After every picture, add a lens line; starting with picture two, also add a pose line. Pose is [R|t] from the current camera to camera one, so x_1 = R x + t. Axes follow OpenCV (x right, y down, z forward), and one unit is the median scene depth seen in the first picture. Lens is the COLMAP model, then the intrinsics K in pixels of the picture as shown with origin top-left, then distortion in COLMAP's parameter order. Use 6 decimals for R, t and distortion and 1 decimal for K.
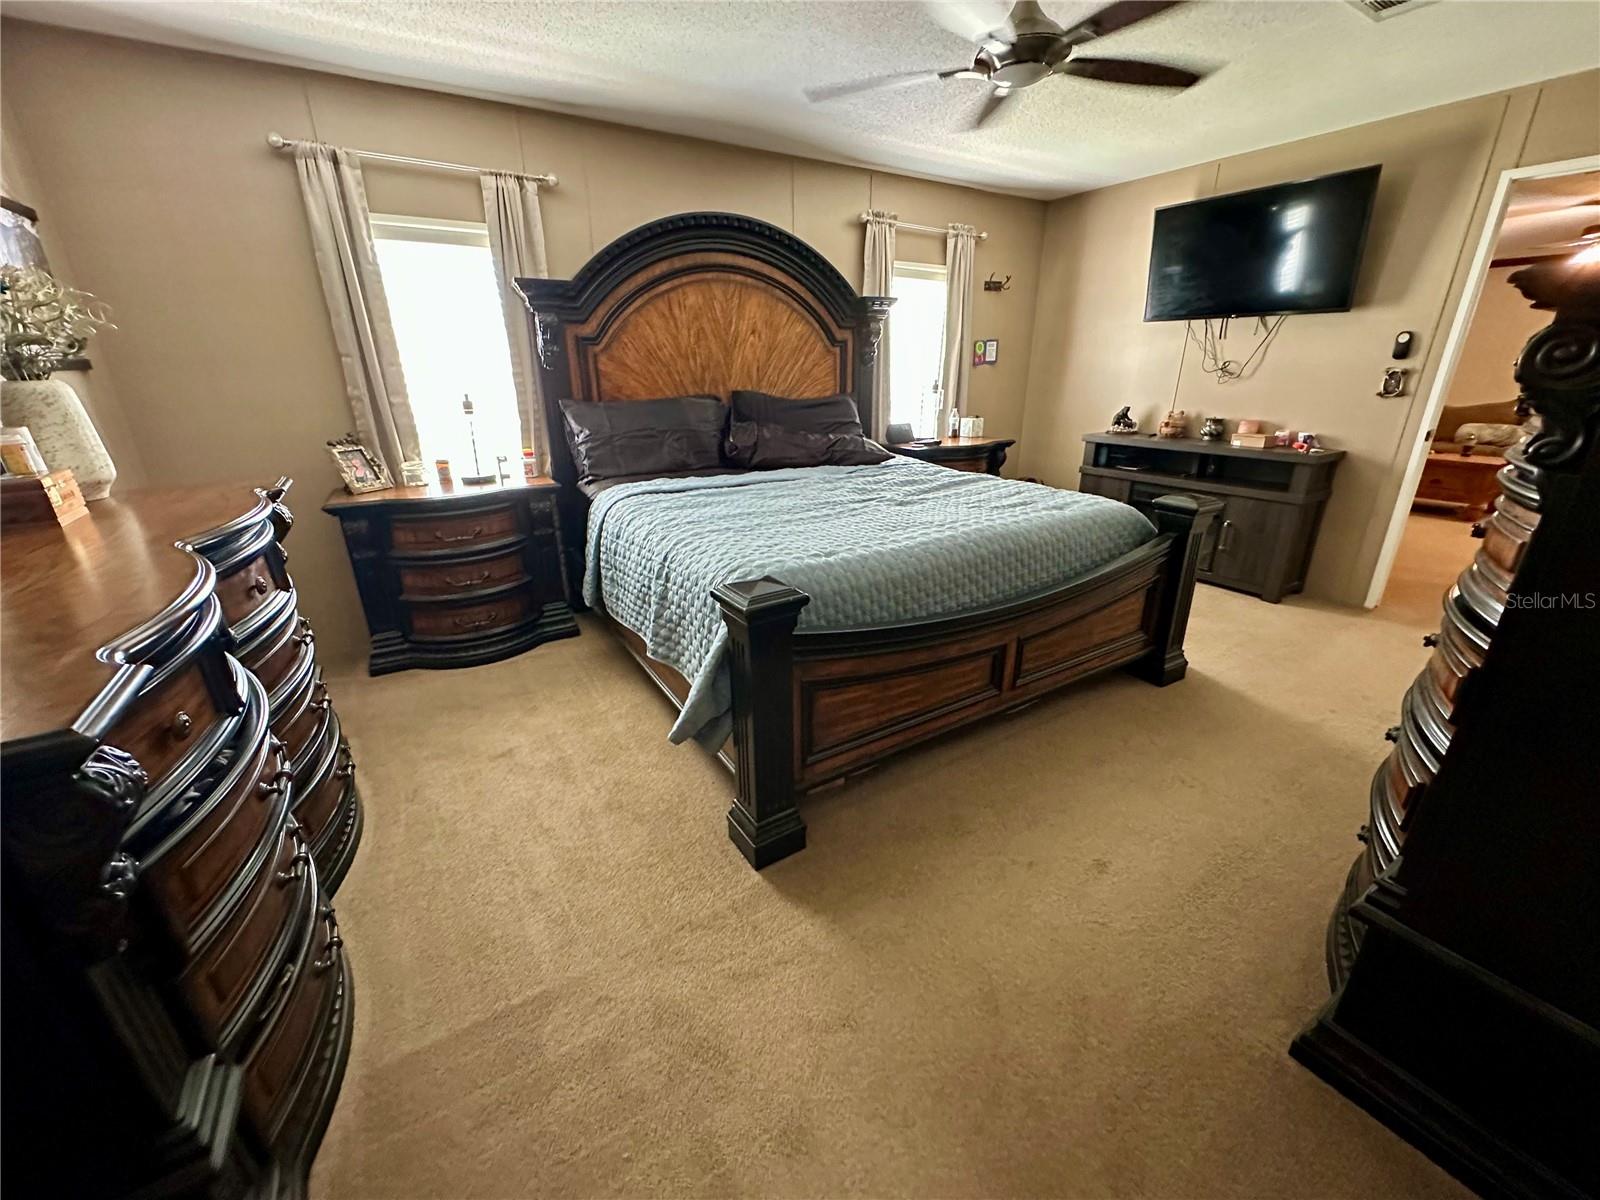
lens RADIAL K [[641.0, 0, 802.2], [0, 641.0, 600.0], [0, 0, 1]] dist [-0.001756, 0.000442]
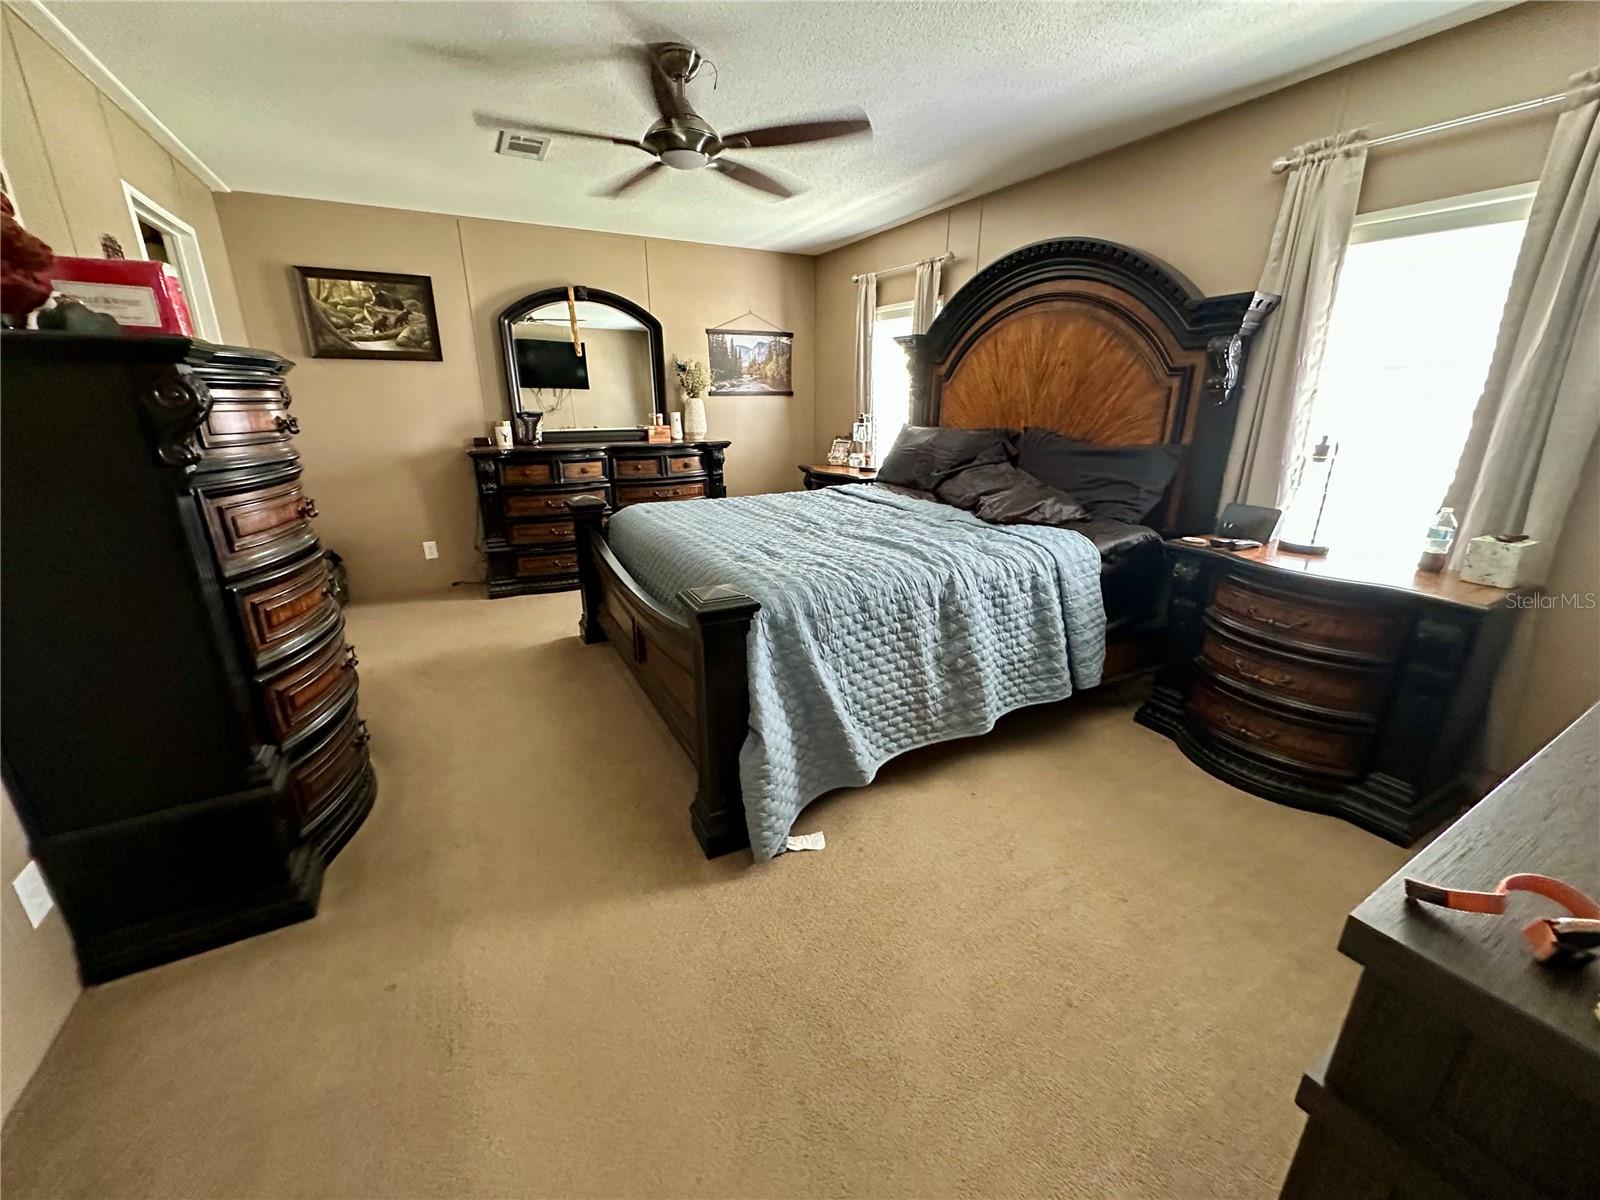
lens RADIAL K [[641.0, 0, 802.2], [0, 641.0, 600.0], [0, 0, 1]] dist [-0.001756, 0.000442]
pose [[-0.047547, 0.331166, -0.942374, 0.904582], [-0.323544, 0.887472, 0.328197, -0.308526], [0.945018, 0.320504, 0.064950, 0.721490]]
